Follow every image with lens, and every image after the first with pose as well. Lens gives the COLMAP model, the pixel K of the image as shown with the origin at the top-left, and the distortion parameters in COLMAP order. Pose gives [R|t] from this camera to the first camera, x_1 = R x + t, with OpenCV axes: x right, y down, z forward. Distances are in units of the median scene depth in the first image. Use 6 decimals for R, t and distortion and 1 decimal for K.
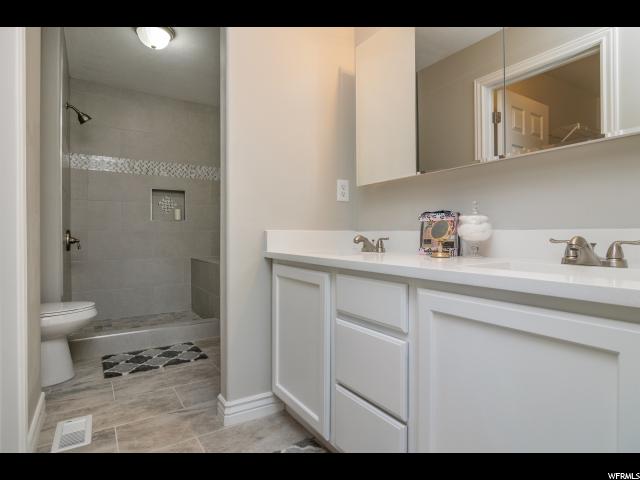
lens RADIAL K [[342.7, 0, 319.4], [0, 342.7, 239.5], [0, 0, 1]] dist [0.002589, -0.000642]
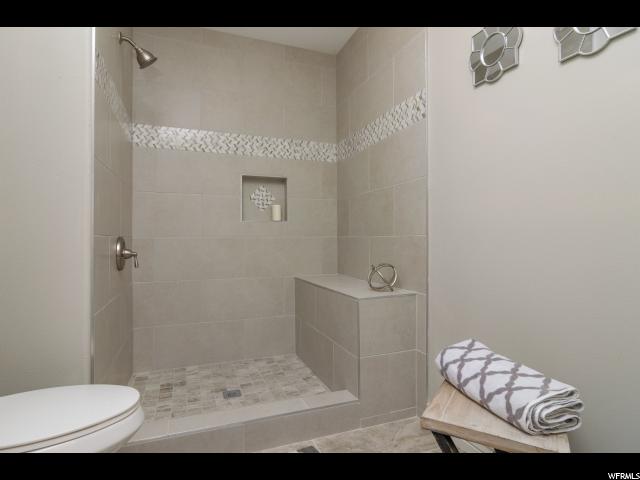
lens RADIAL K [[342.7, 0, 319.4], [0, 342.7, 239.5], [0, 0, 1]] dist [0.002589, -0.000642]
pose [[0.979194, -0.000814, -0.202924, -0.199597], [-0.001417, 0.999940, -0.010849, -0.012984], [0.202920, 0.010911, 0.979134, 0.364778]]
